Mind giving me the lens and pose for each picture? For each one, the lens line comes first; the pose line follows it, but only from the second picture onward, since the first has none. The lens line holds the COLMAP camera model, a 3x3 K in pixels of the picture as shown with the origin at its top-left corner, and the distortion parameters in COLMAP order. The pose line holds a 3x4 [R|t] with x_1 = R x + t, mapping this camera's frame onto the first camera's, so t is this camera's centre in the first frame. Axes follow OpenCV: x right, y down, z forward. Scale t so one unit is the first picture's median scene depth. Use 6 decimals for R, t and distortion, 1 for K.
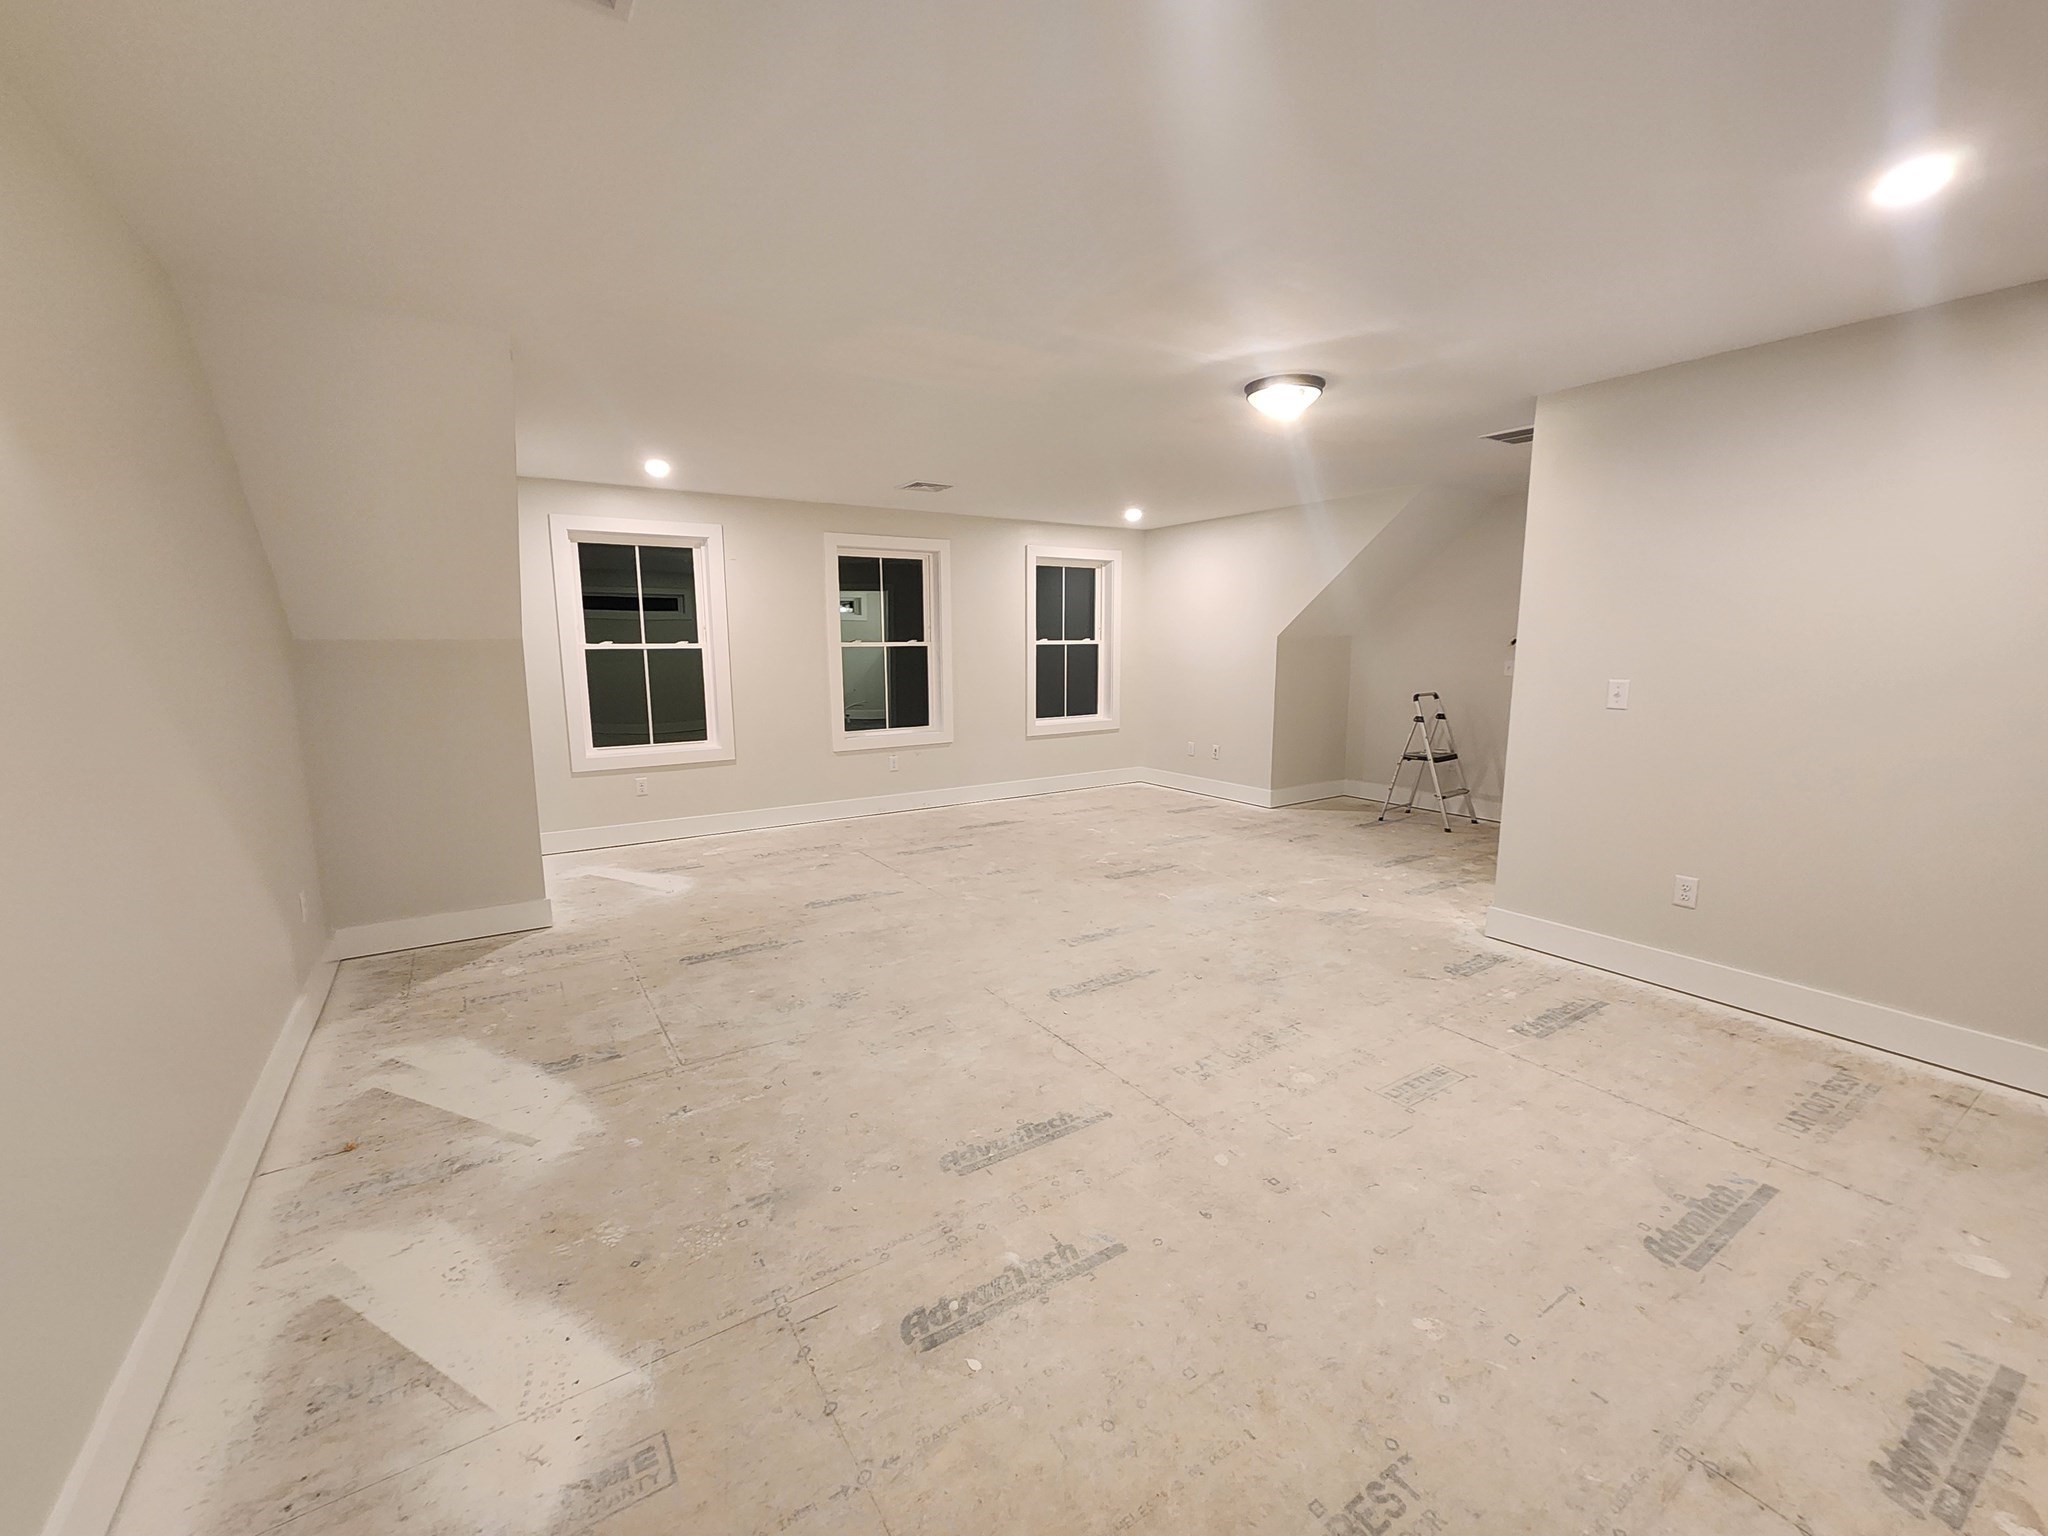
lens RADIAL K [[842.6, 0, 1024.0], [0, 842.6, 768.0], [0, 0, 1]] dist [0.000326, -0.000153]
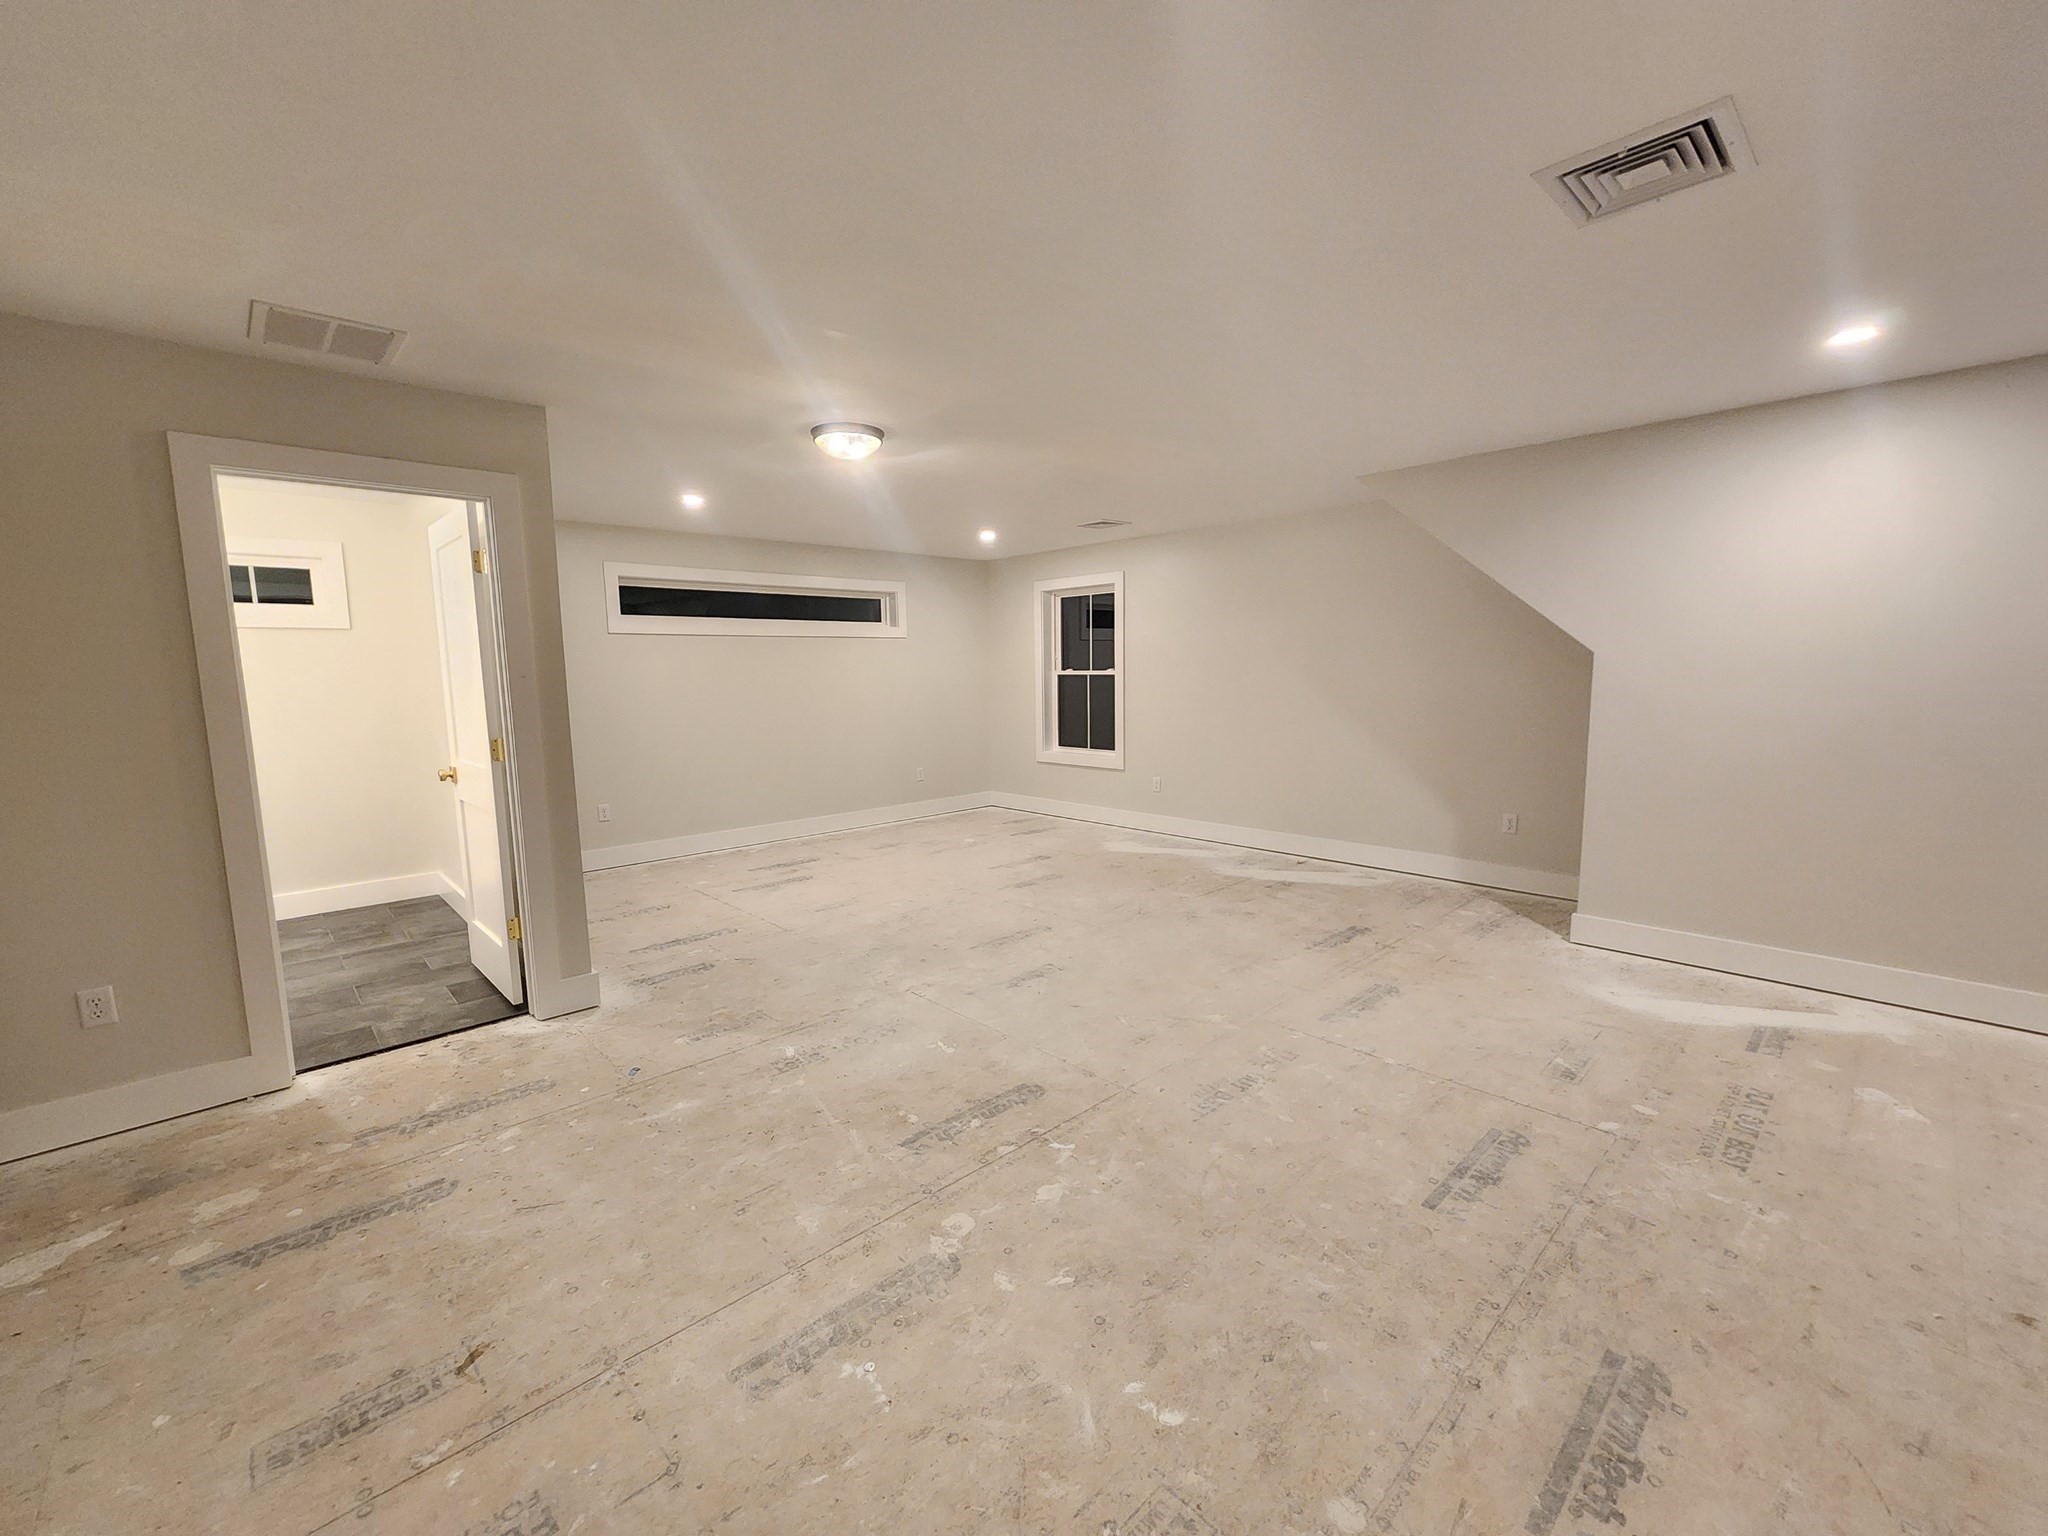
lens RADIAL K [[842.6, 0, 1024.0], [0, 842.6, 768.0], [0, 0, 1]] dist [0.000326, -0.000153]
pose [[-0.983678, 0.042684, -0.174804, 0.255884], [-0.005700, 0.963579, 0.267364, -0.291449], [0.179849, 0.263996, -0.947608, 1.902646]]
